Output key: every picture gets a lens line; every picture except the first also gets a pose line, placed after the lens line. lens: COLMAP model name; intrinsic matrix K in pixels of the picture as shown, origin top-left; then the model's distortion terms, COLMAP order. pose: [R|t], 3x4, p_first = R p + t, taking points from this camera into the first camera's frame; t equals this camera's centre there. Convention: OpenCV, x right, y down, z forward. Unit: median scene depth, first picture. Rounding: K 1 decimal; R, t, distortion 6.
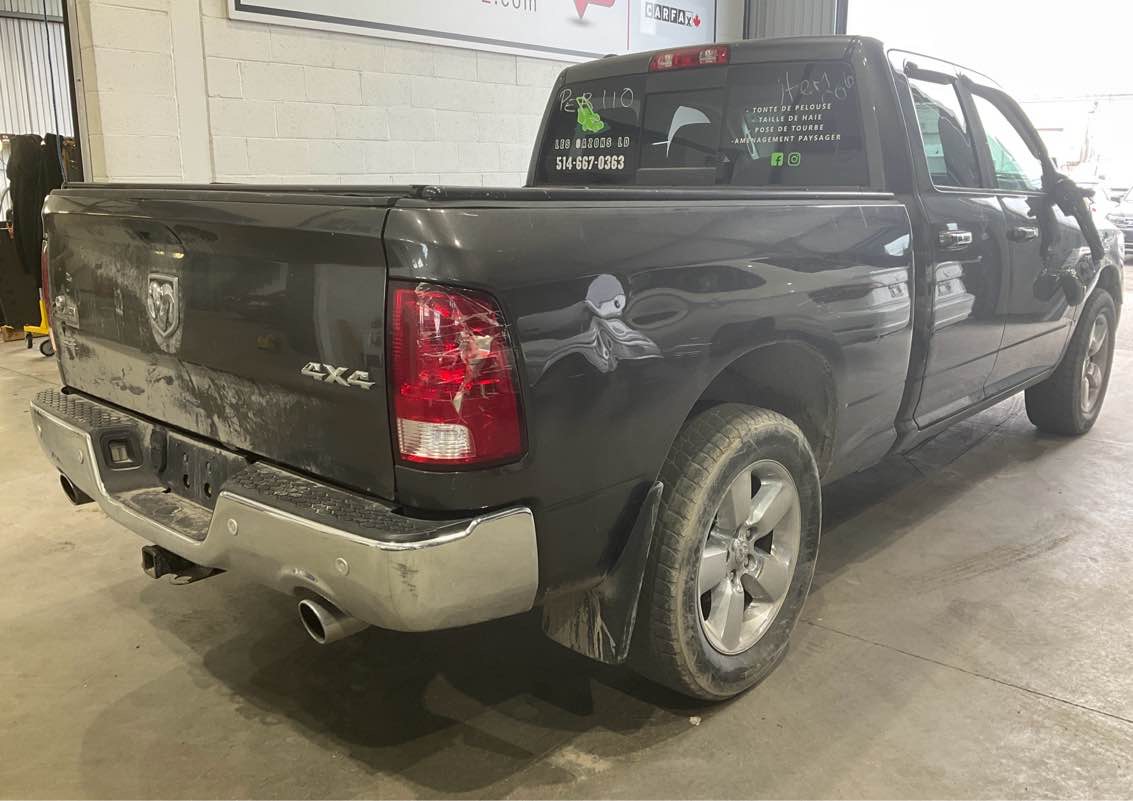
lens RADIAL K [[952.6, 0, 568.4], [0, 952.6, 395.3], [0, 0, 1]] dist [0.012269, 0.004502]
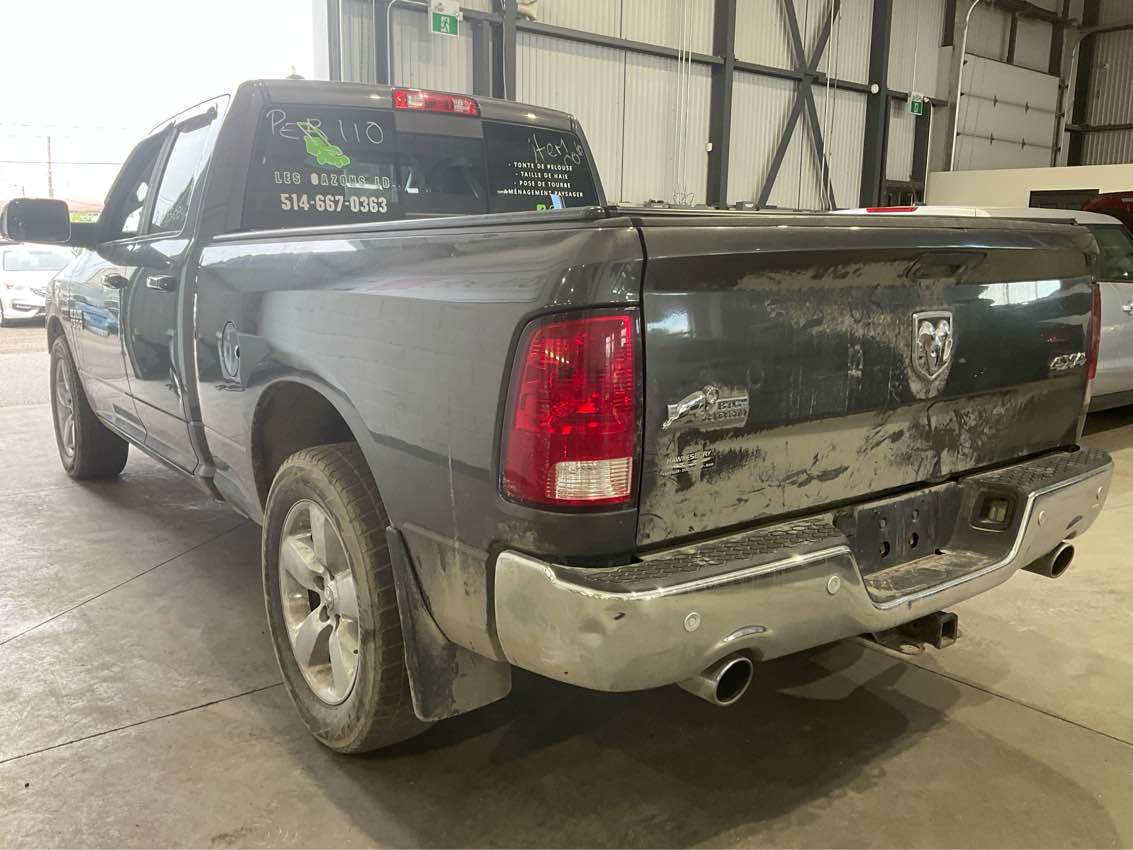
lens RADIAL K [[948.5, 0, 567.3], [0, 948.5, 430.4], [0, 0, 1]] dist [0.003325, -0.005555]
pose [[0.186733, -0.183017, 0.965213, -0.939420], [0.212832, 0.966697, 0.142123, -0.149803], [-0.959079, 0.178889, 0.219466, 0.782684]]
